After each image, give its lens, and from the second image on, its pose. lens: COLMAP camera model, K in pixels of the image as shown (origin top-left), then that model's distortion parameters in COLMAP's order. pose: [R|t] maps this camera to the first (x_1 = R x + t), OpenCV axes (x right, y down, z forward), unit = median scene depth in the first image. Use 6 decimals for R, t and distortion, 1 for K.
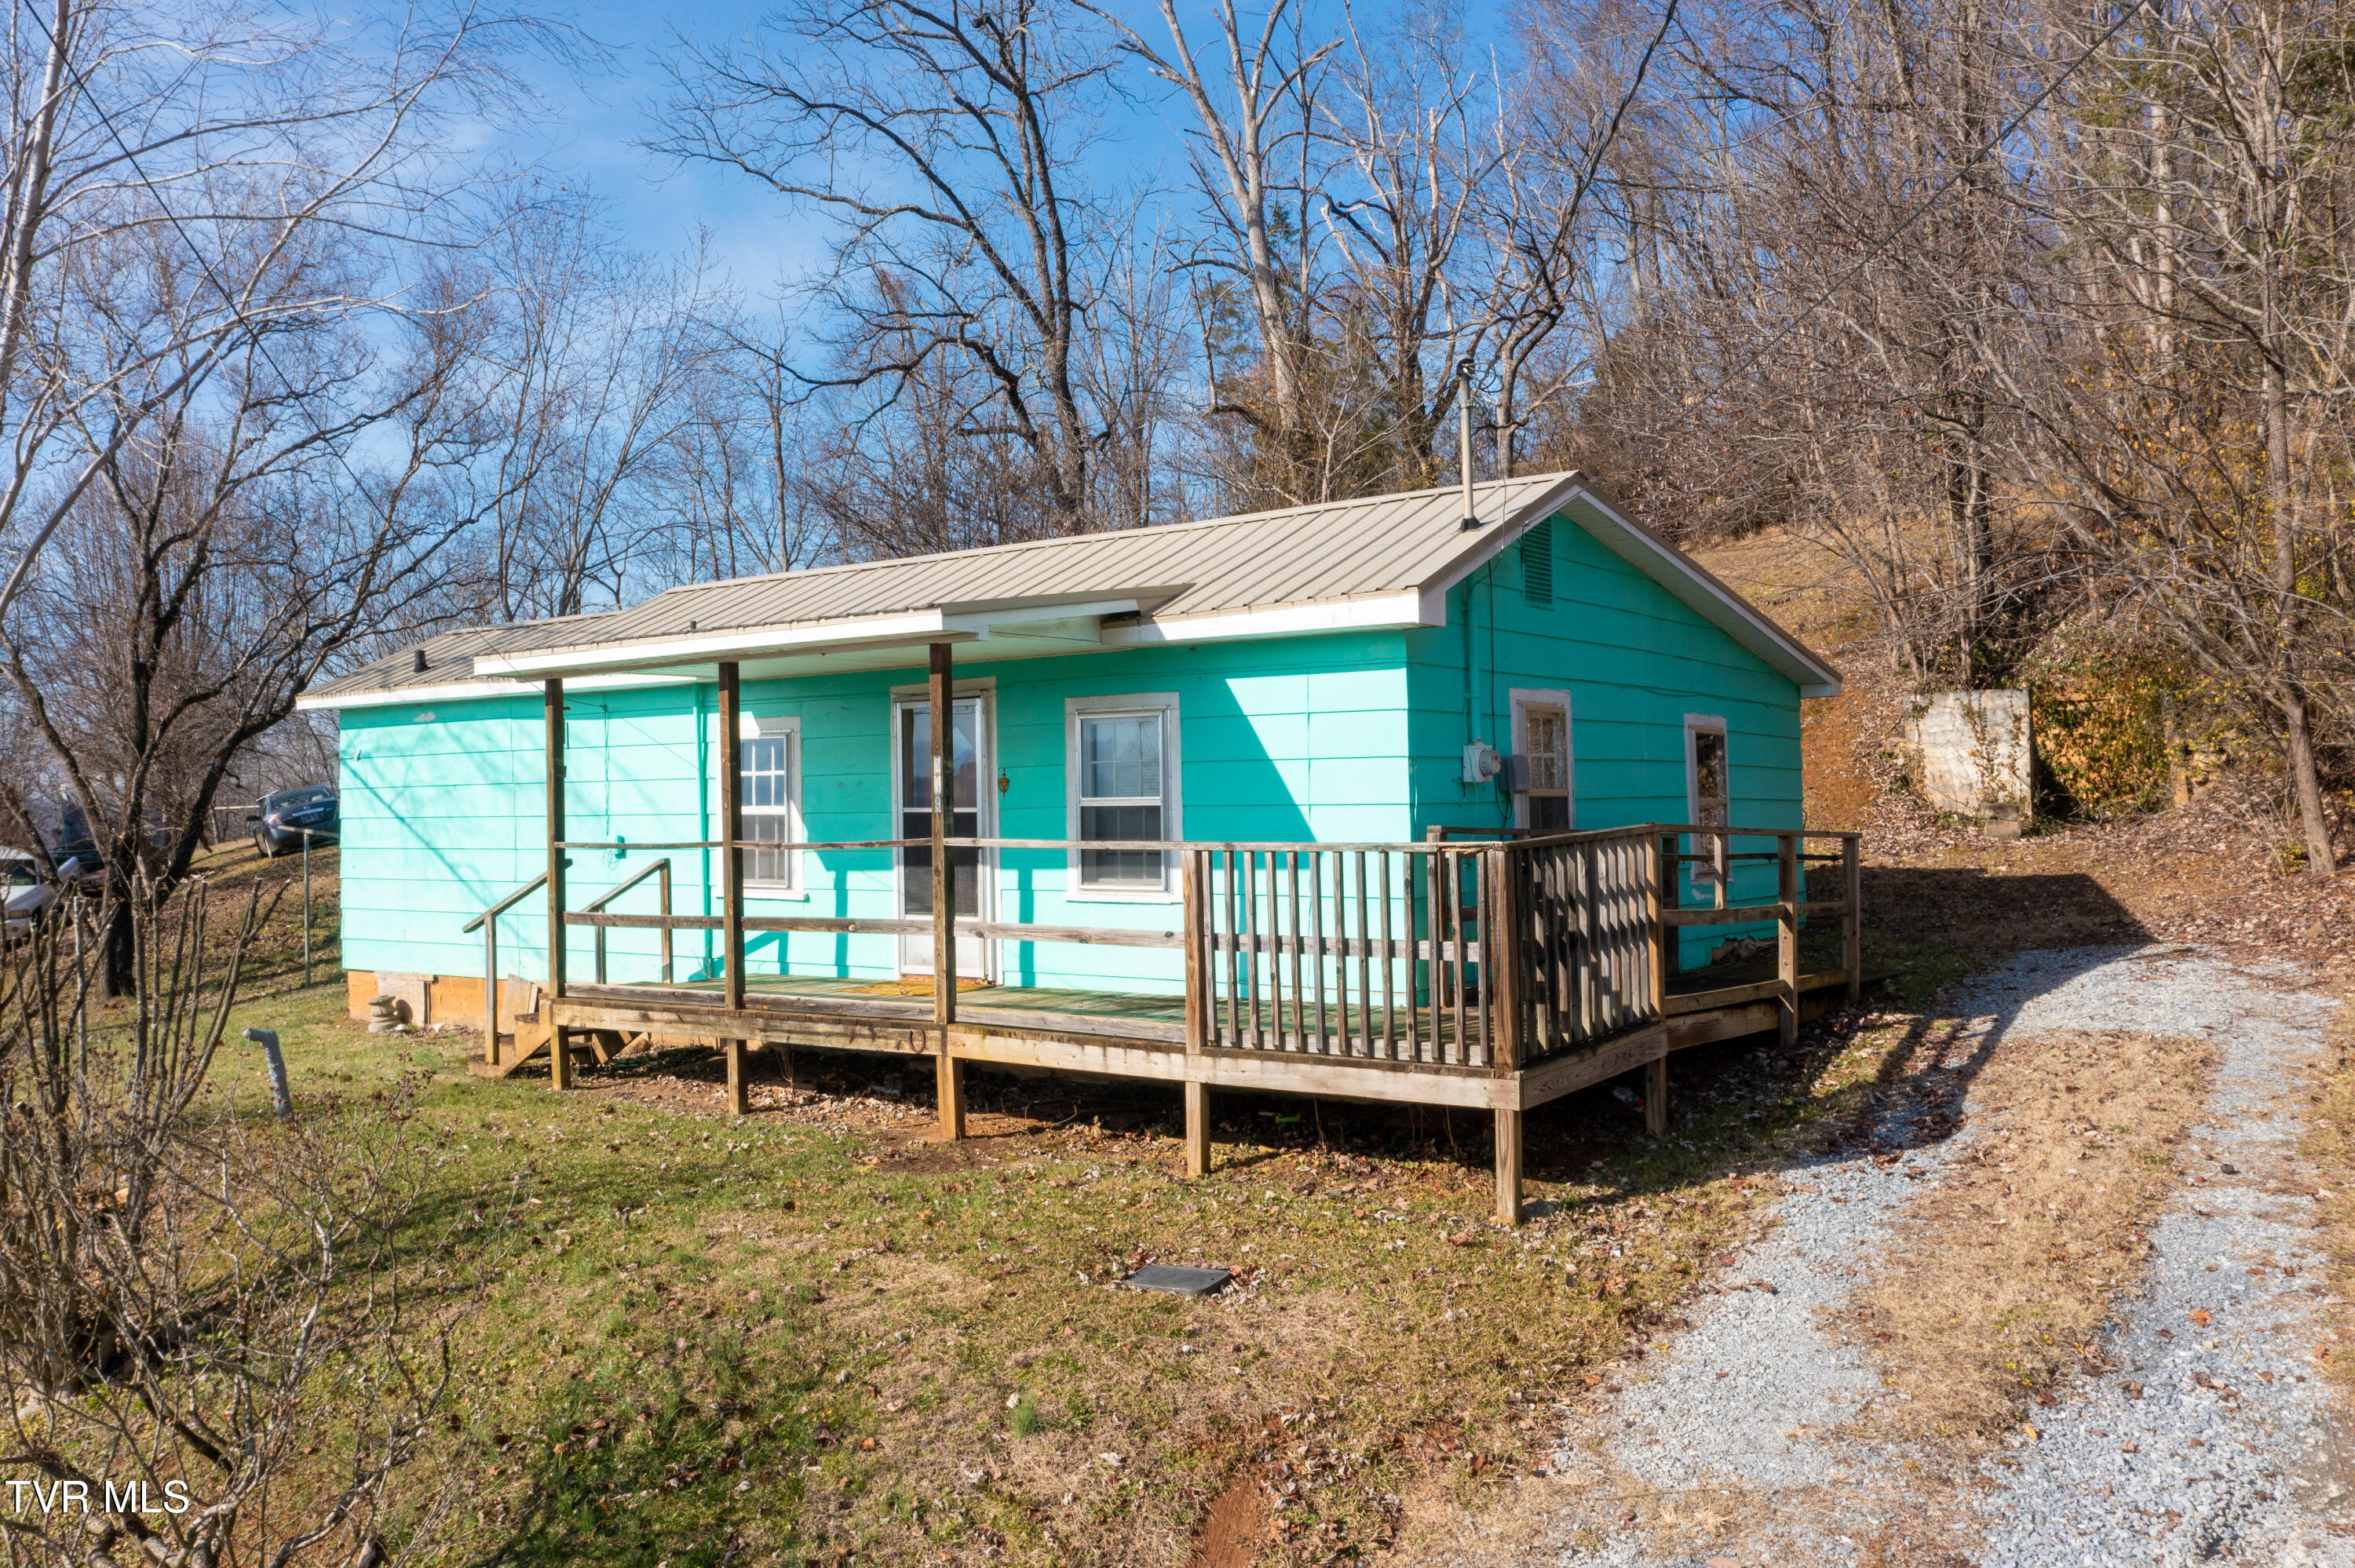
lens RADIAL K [[1870.4, 0, 1181.1], [0, 1870.4, 799.0], [0, 0, 1]] dist [-0.003960, 0.002479]
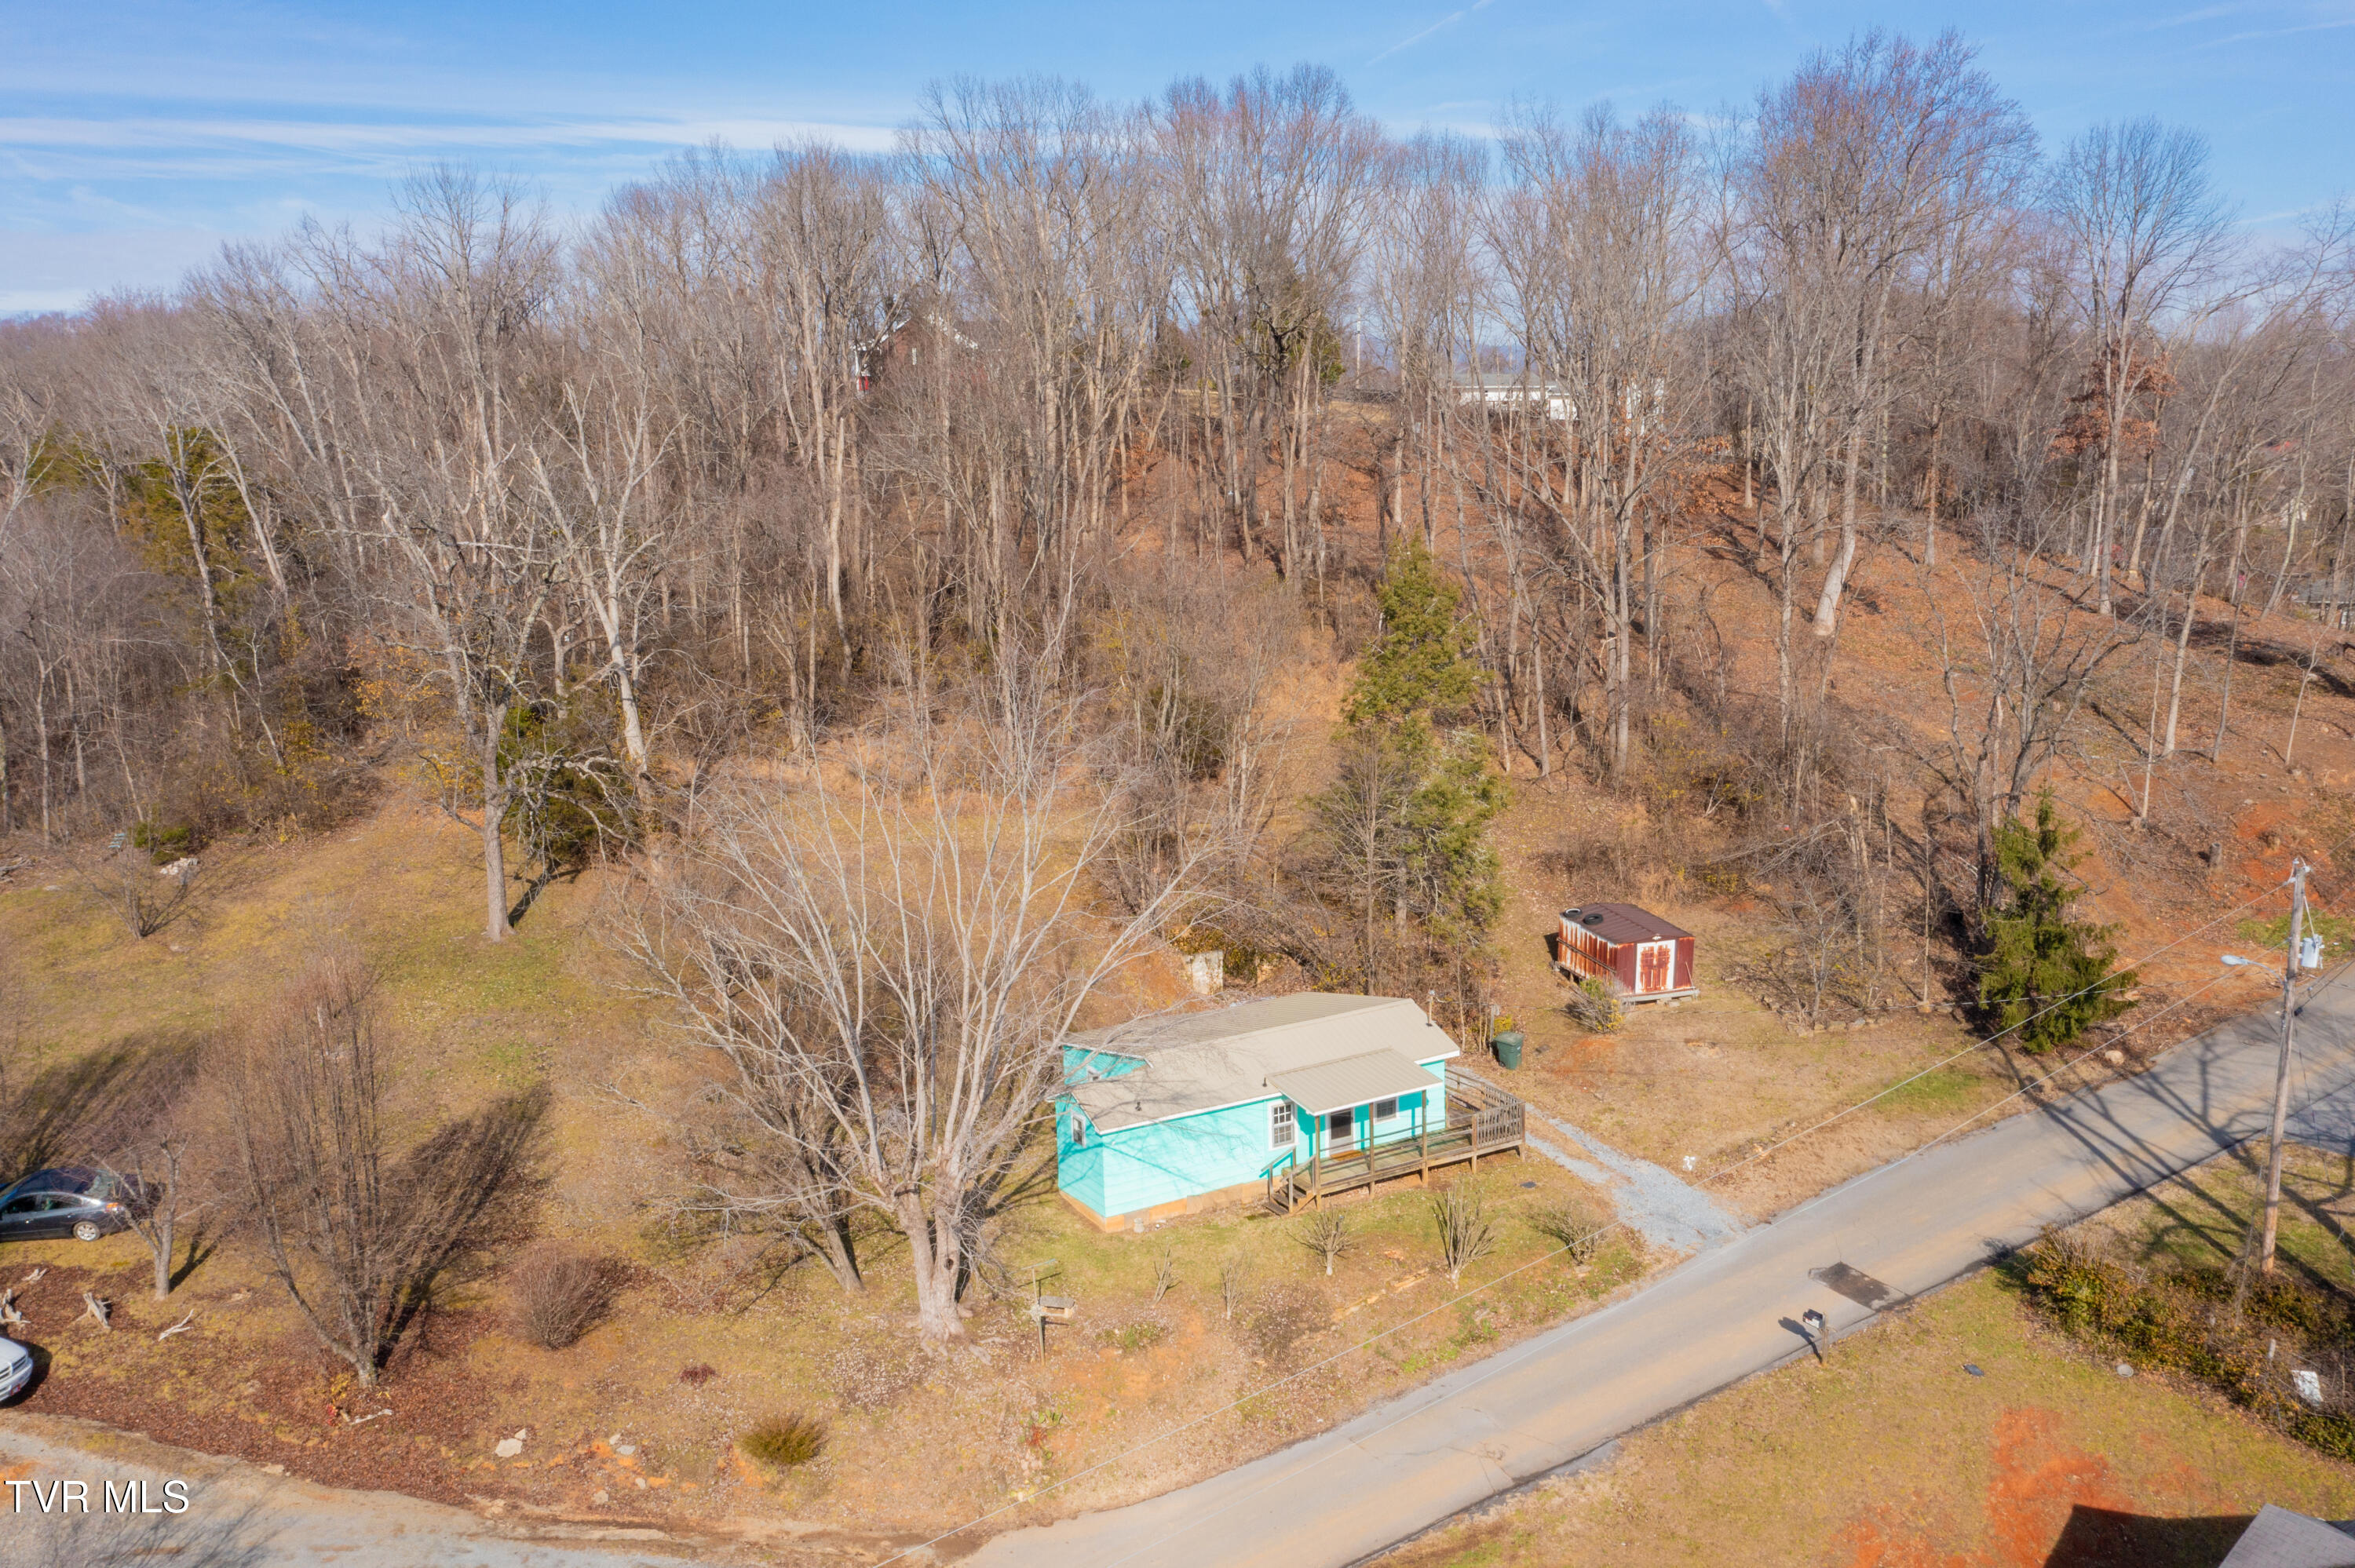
lens RADIAL K [[1870.4, 0, 1178.1], [0, 1870.4, 784.8], [0, 0, 1]] dist [-0.003960, 0.002479]
pose [[0.416814, -0.142976, 0.897677, -2.161482], [0.018850, 0.988700, 0.148721, -0.740885], [-0.908796, -0.045068, 0.414799, -0.182722]]
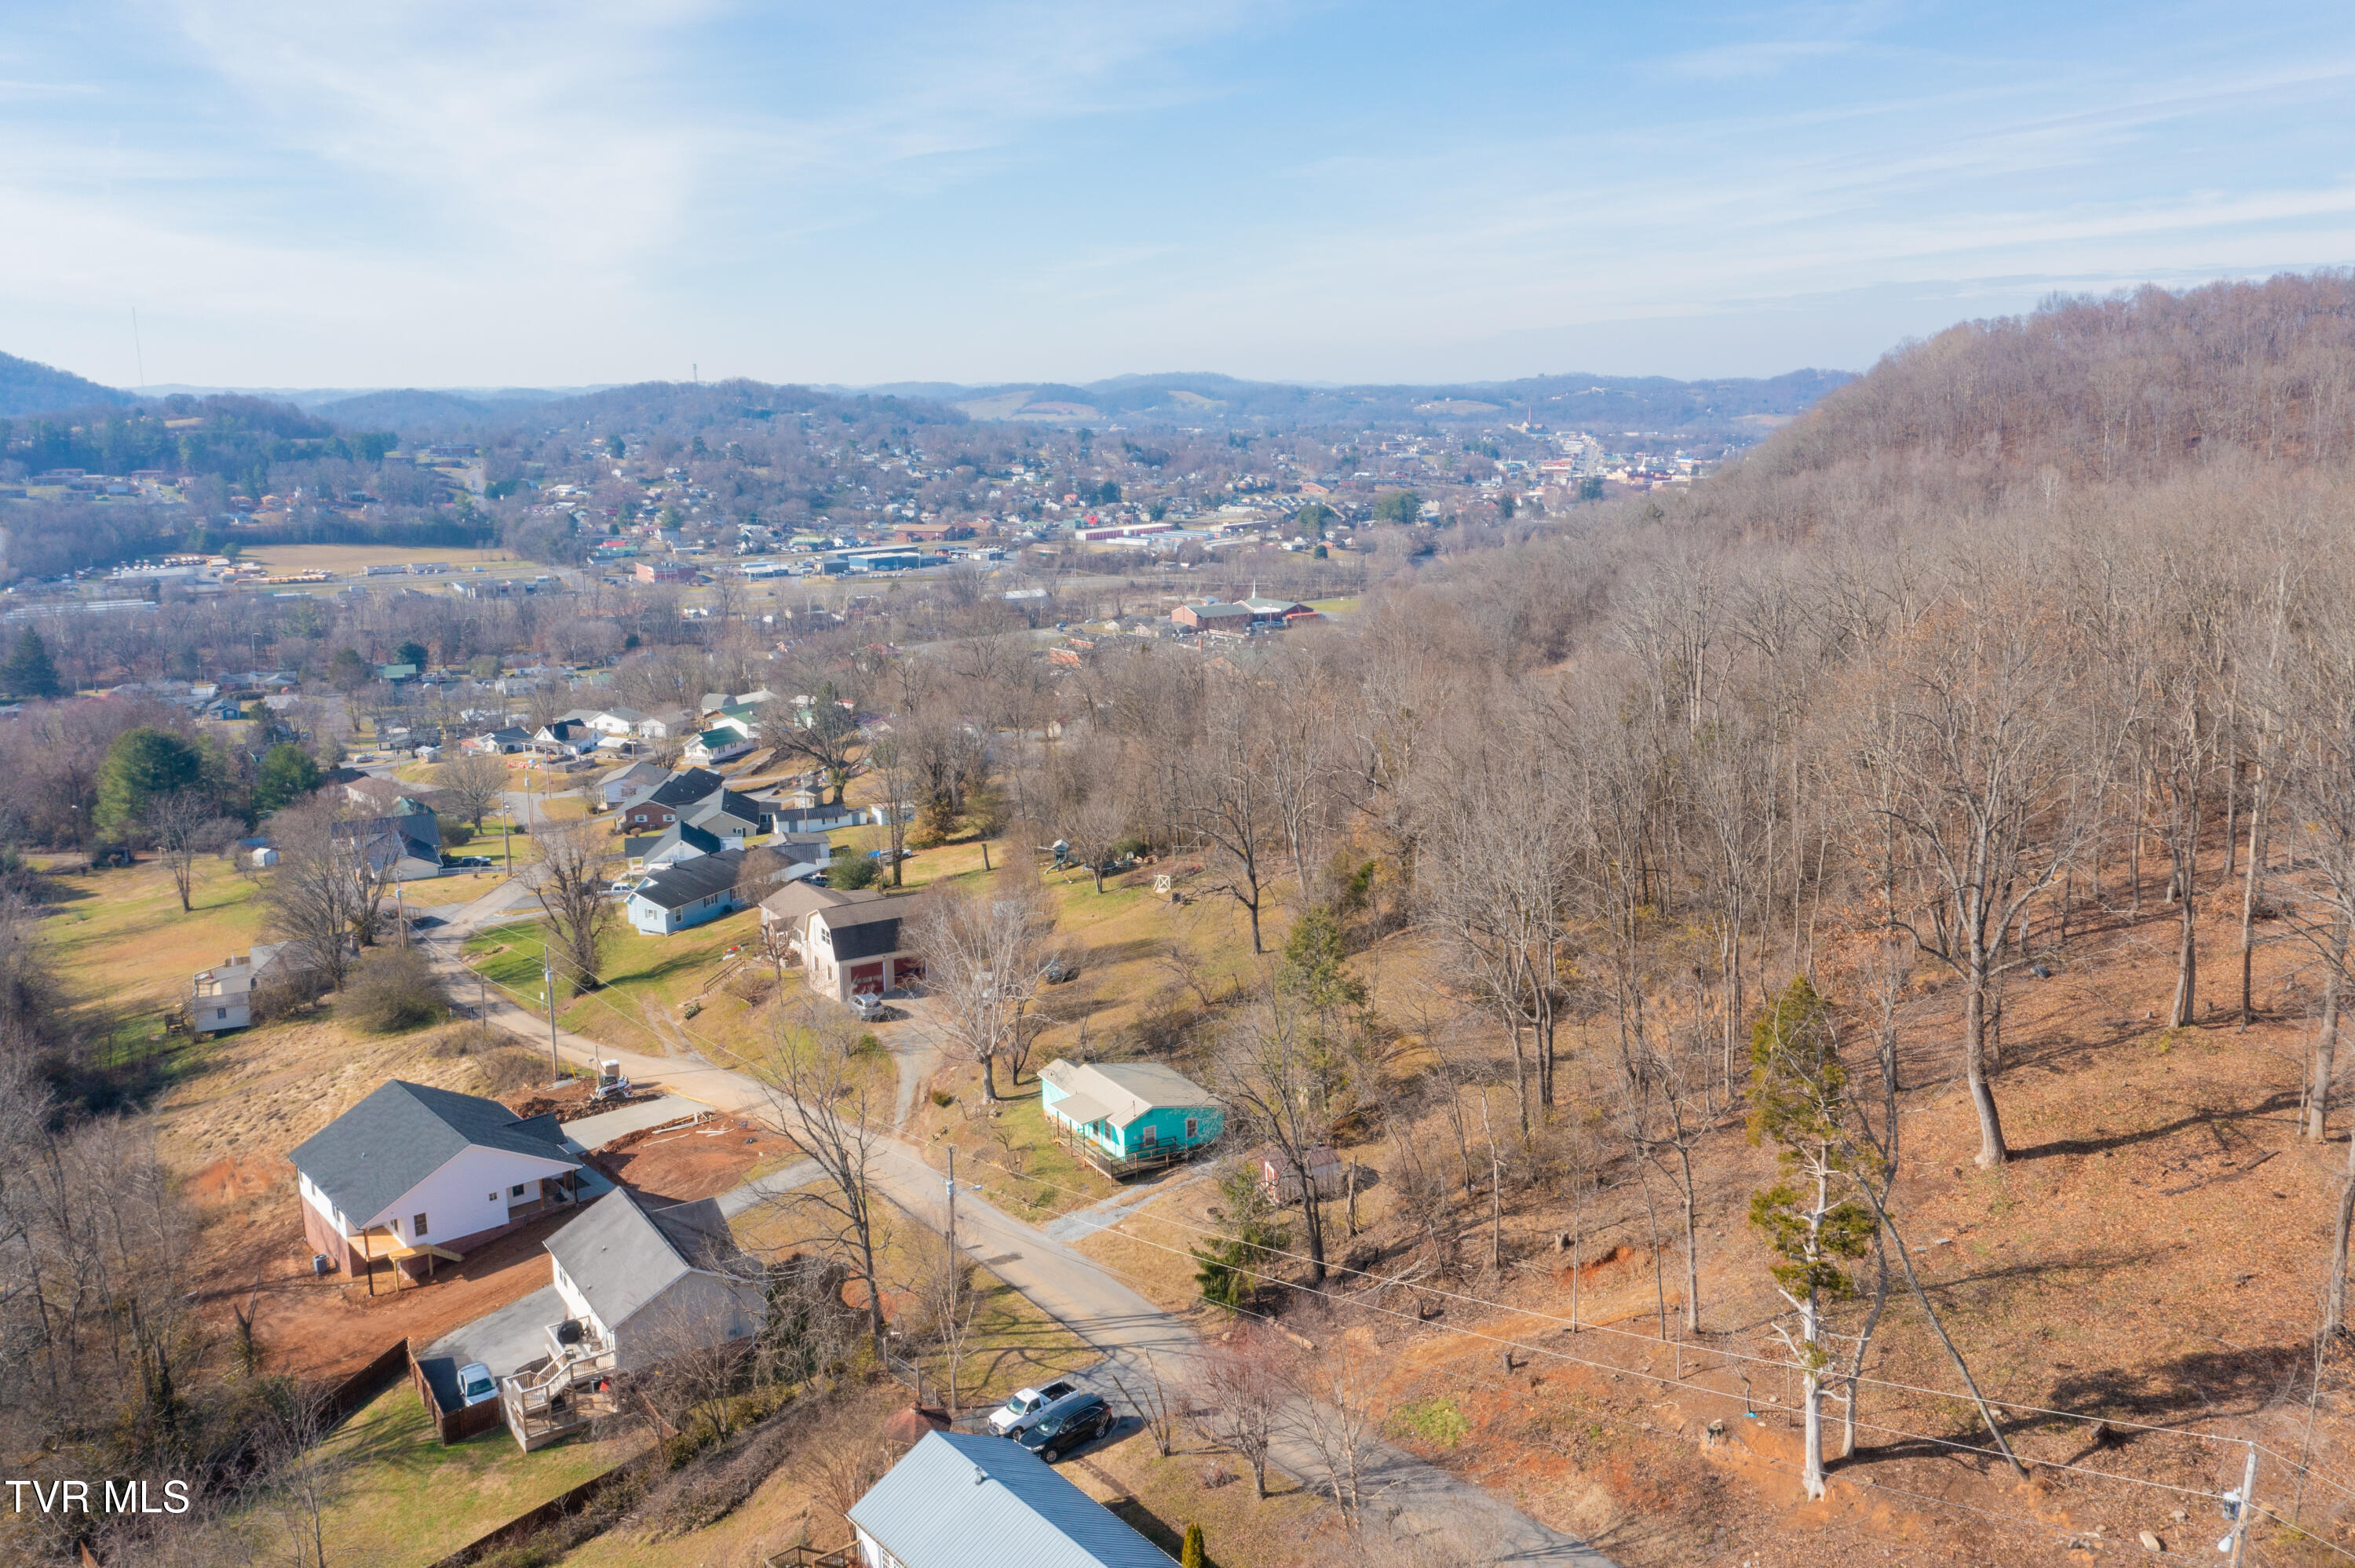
lens RADIAL K [[1870.4, 0, 1166.4], [0, 1870.4, 764.3], [0, 0, 1]] dist [-0.003960, 0.002479]
pose [[0.915149, 0.085106, -0.394029, 2.123145], [-0.003646, 0.979168, 0.203020, -2.083072], [0.403099, -0.184357, 0.896395, -3.930339]]
